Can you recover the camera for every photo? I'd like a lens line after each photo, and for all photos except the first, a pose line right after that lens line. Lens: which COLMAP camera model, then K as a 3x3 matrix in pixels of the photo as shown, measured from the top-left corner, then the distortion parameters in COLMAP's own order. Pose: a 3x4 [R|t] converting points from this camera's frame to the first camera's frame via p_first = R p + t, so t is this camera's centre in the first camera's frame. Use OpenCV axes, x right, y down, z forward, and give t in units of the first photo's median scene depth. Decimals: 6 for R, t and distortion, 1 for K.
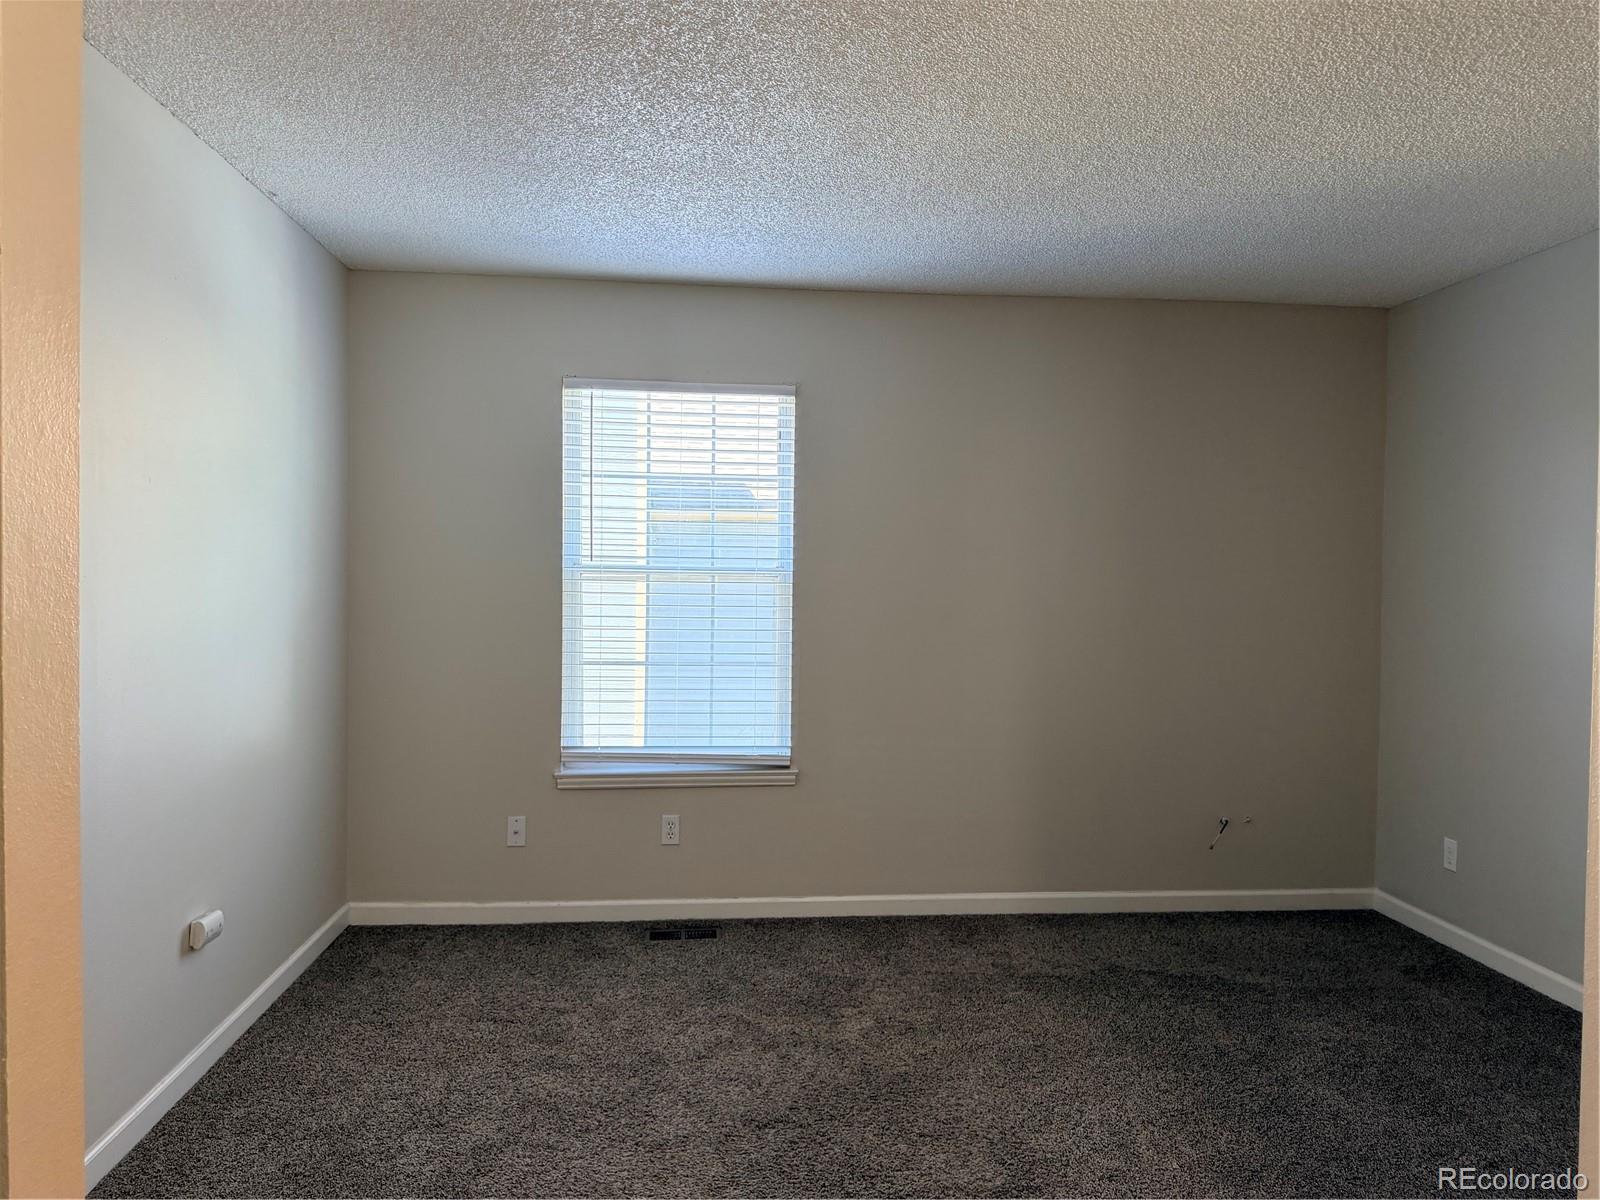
lens RADIAL K [[1125.0, 0, 807.3], [0, 1125.0, 604.0], [0, 0, 1]] dist [0.045459, -0.054755]
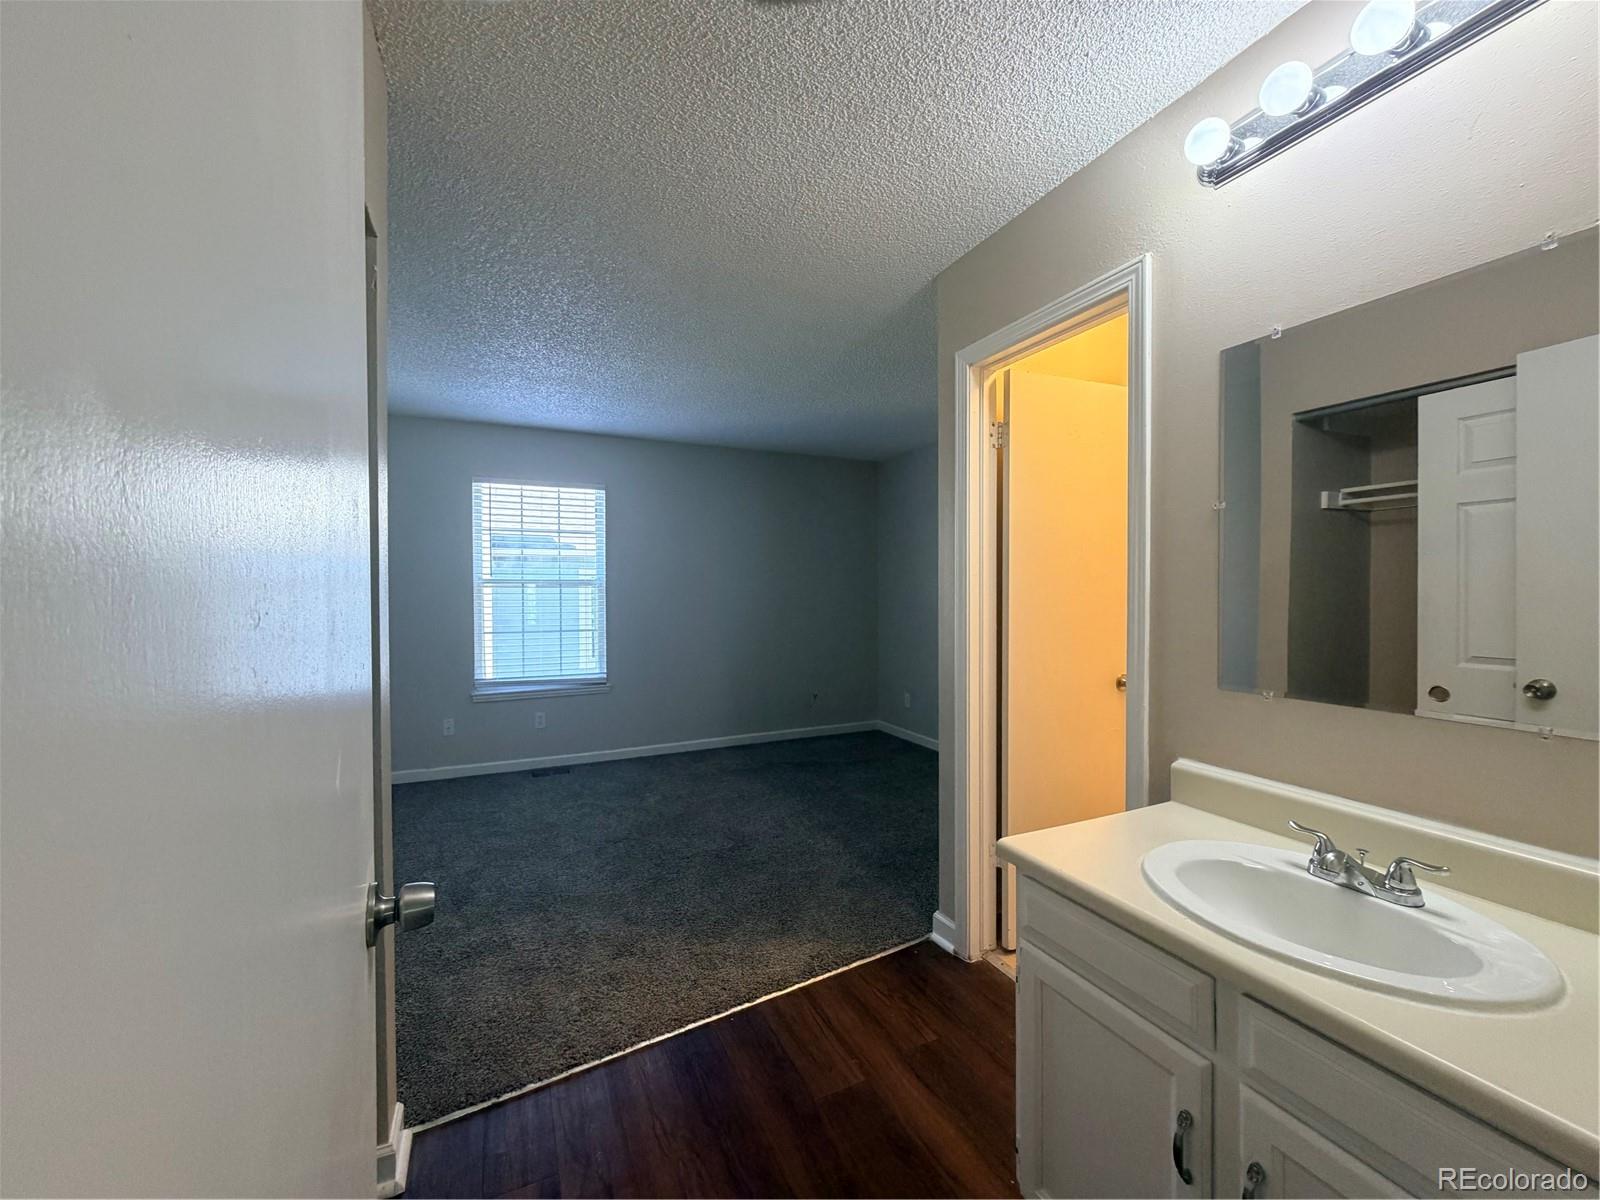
lens RADIAL K [[632.6, 0, 798.5], [0, 632.6, 596.6], [0, 0, 1]] dist [-0.000176, -0.000462]
pose [[0.943092, -0.019813, 0.331940, -0.068924], [0.024004, 0.999675, -0.008532, 0.017042], [-0.331663, 0.016014, 0.943262, -0.151346]]
